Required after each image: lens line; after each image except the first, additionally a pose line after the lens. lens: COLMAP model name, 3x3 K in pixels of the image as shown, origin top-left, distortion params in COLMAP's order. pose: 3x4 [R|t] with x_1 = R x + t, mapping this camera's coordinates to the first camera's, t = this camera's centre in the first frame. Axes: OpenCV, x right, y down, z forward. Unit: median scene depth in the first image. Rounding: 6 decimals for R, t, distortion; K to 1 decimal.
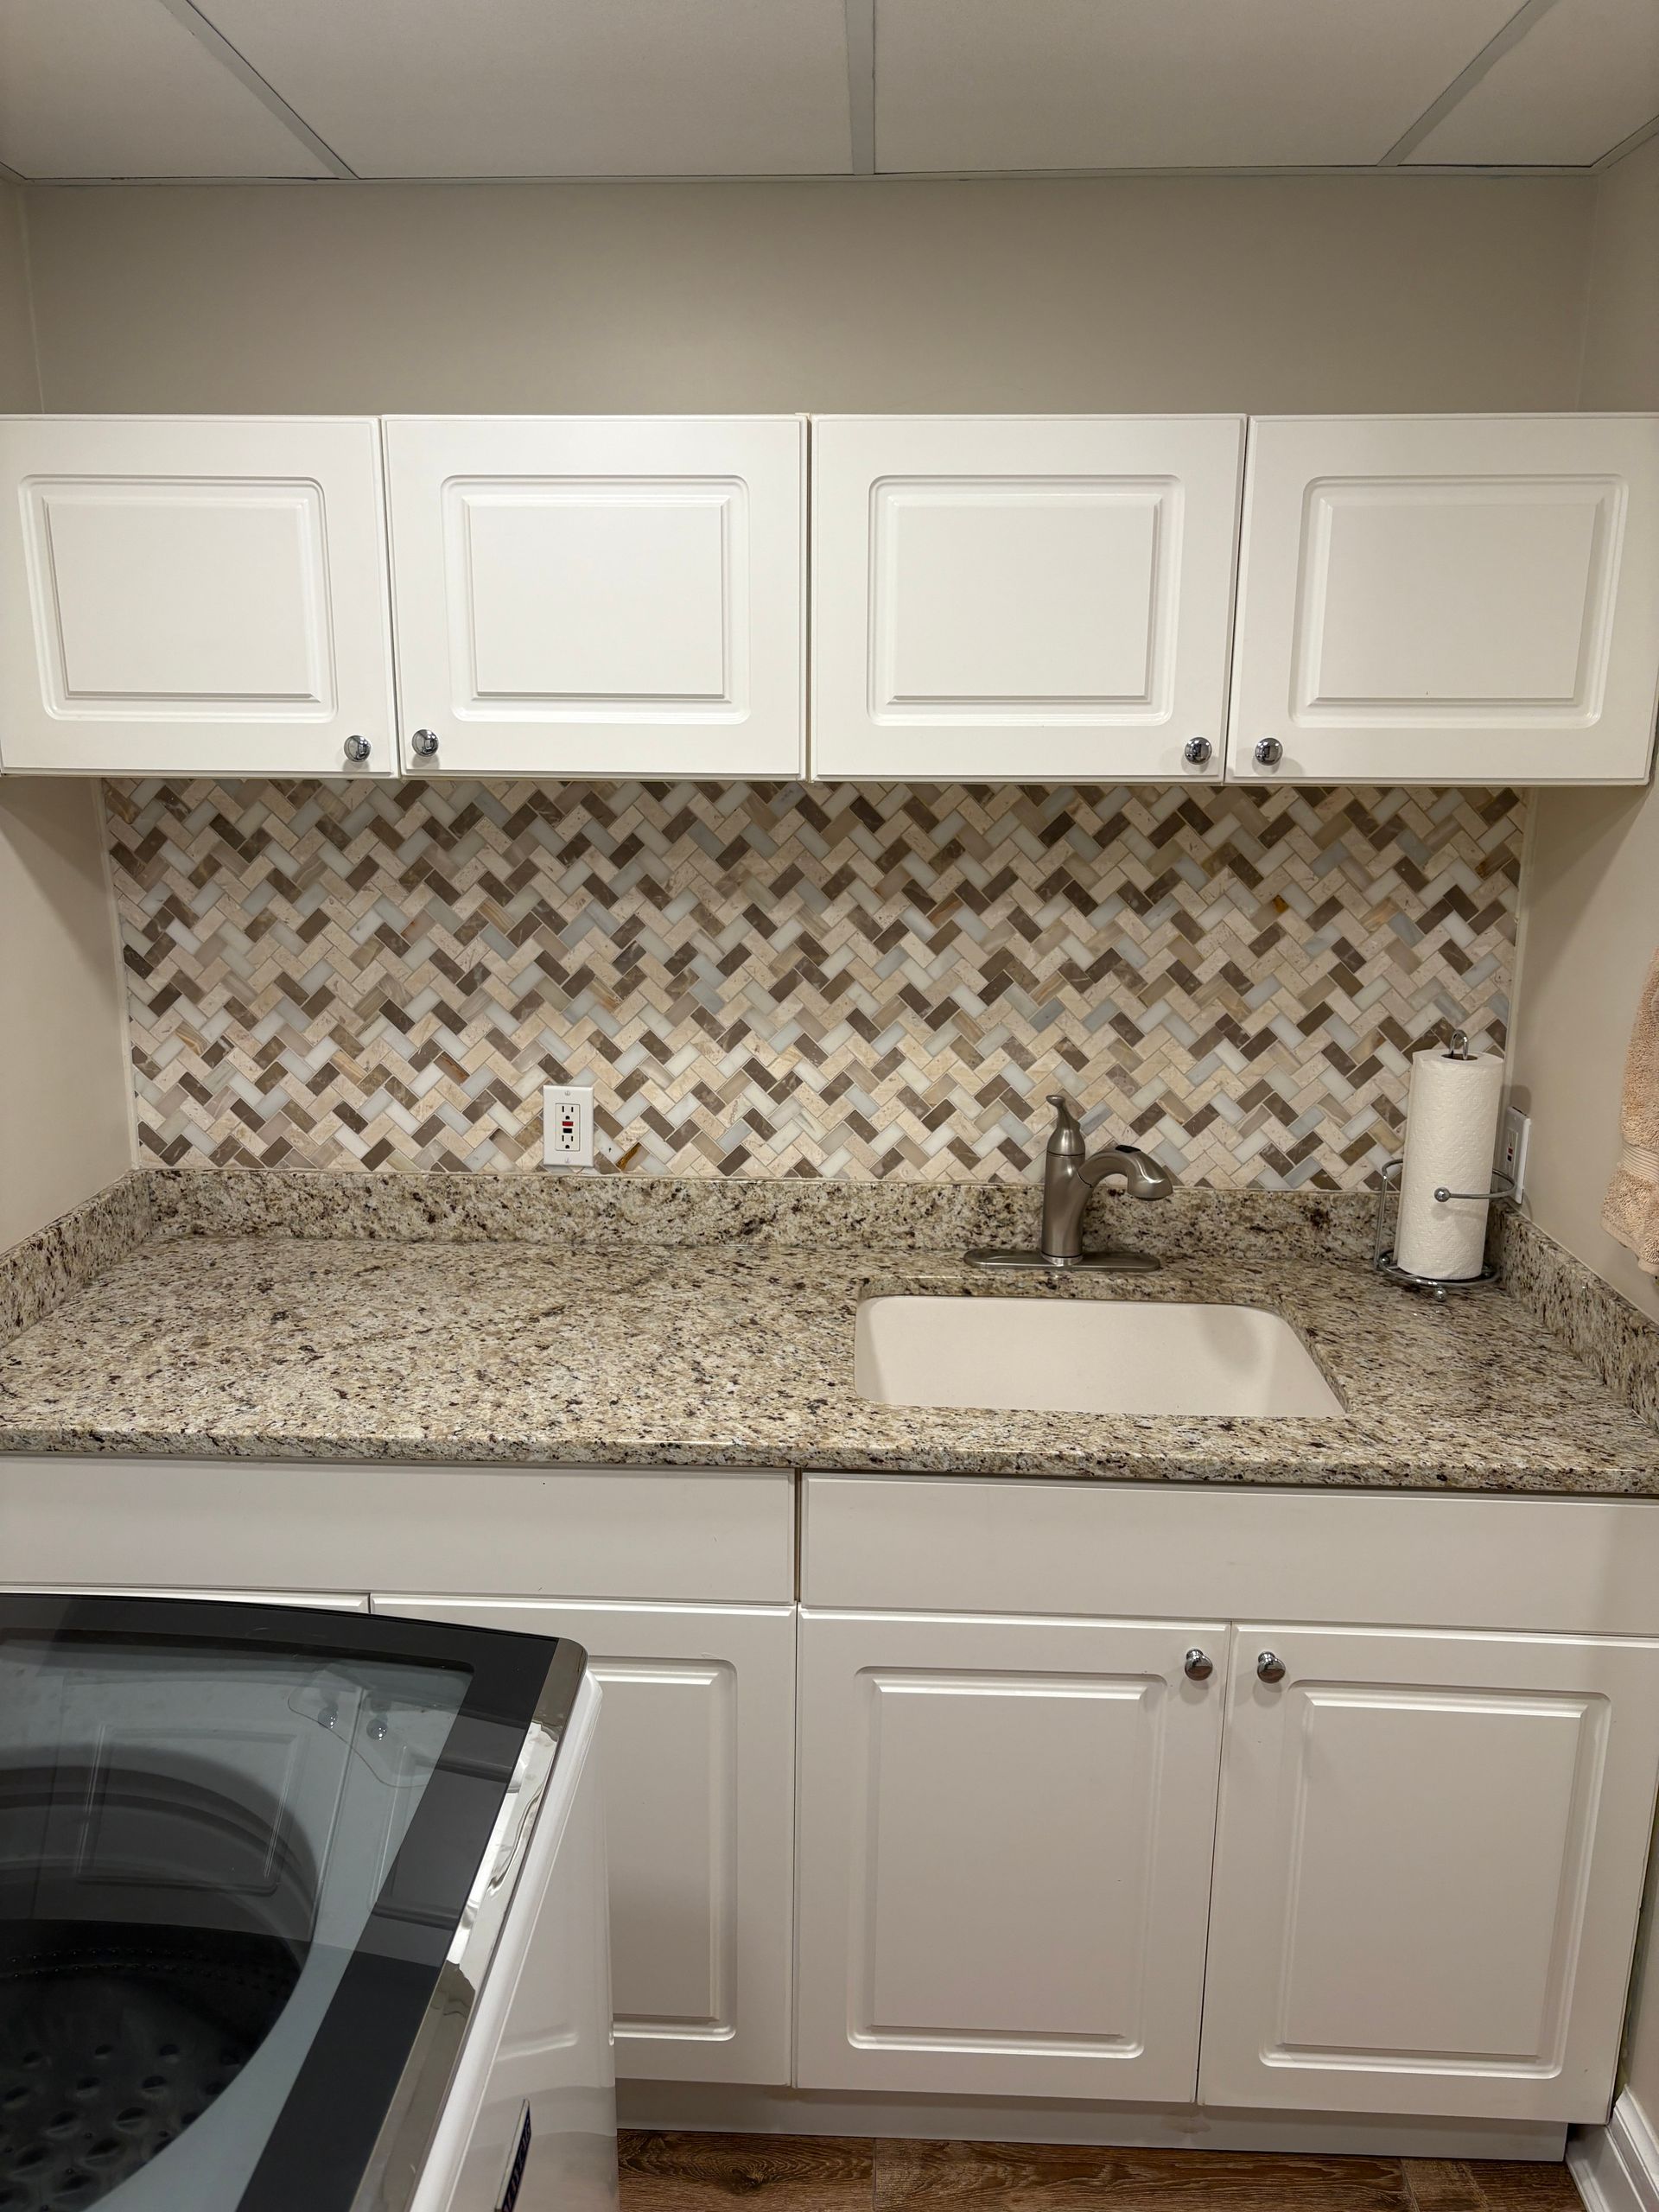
lens RADIAL K [[1665.1, 0, 822.5], [0, 1665.1, 1110.1], [0, 0, 1]] dist [0.049594, -0.055453]
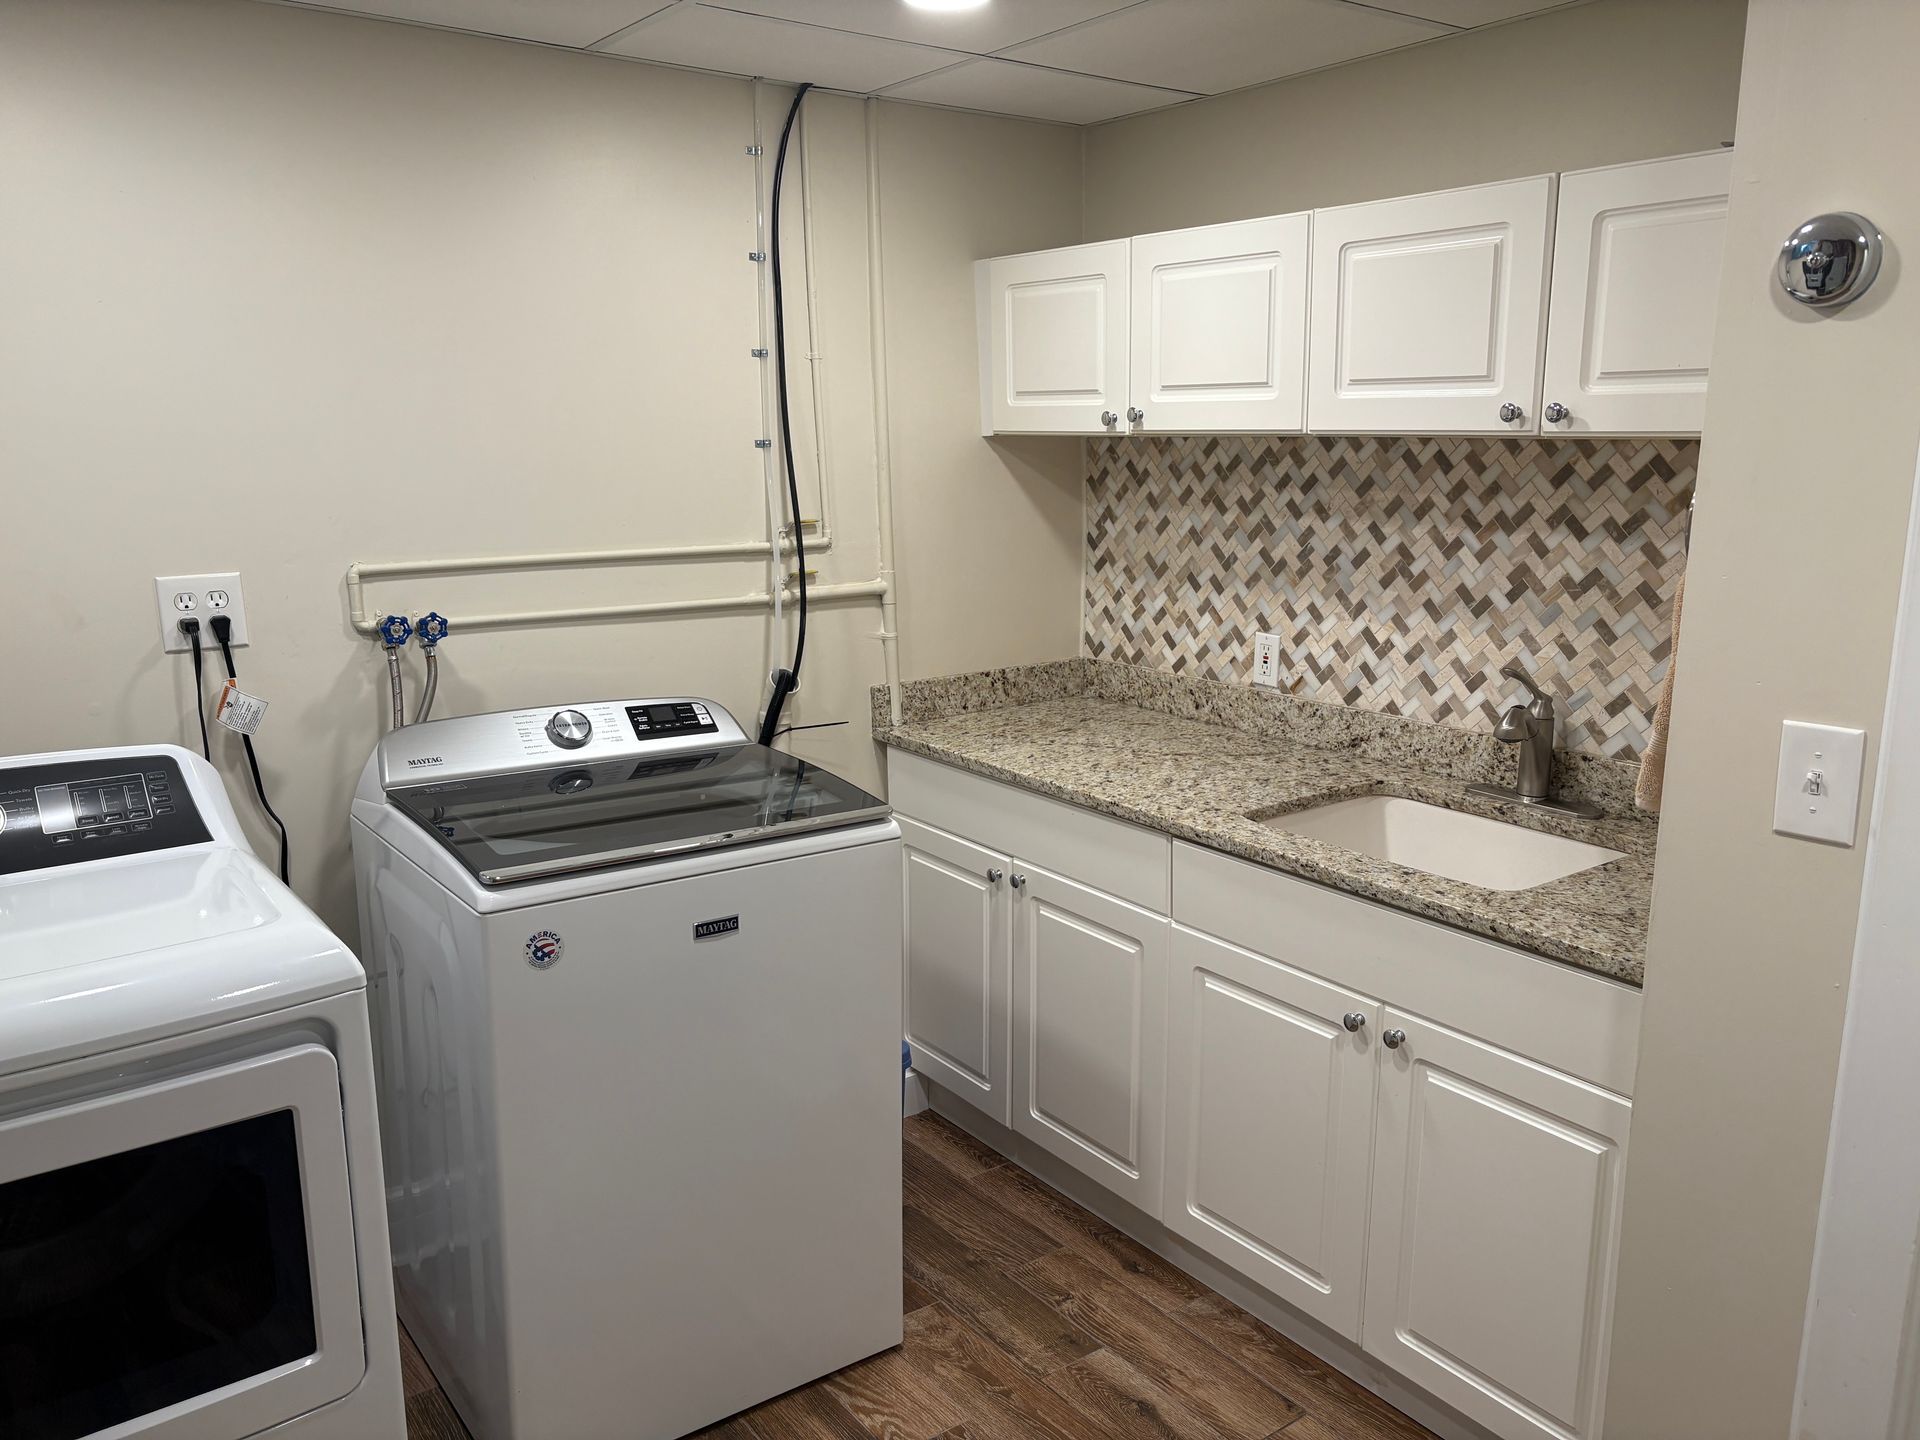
lens RADIAL K [[1445.3, 0, 951.6], [0, 1445.3, 736.5], [0, 0, 1]] dist [0.049594, -0.055453]
pose [[0.623467, 0.158822, -0.765548, 0.748388], [-0.172788, 0.982929, 0.063200, 0.047779], [0.762518, 0.092874, 0.640267, -0.100775]]
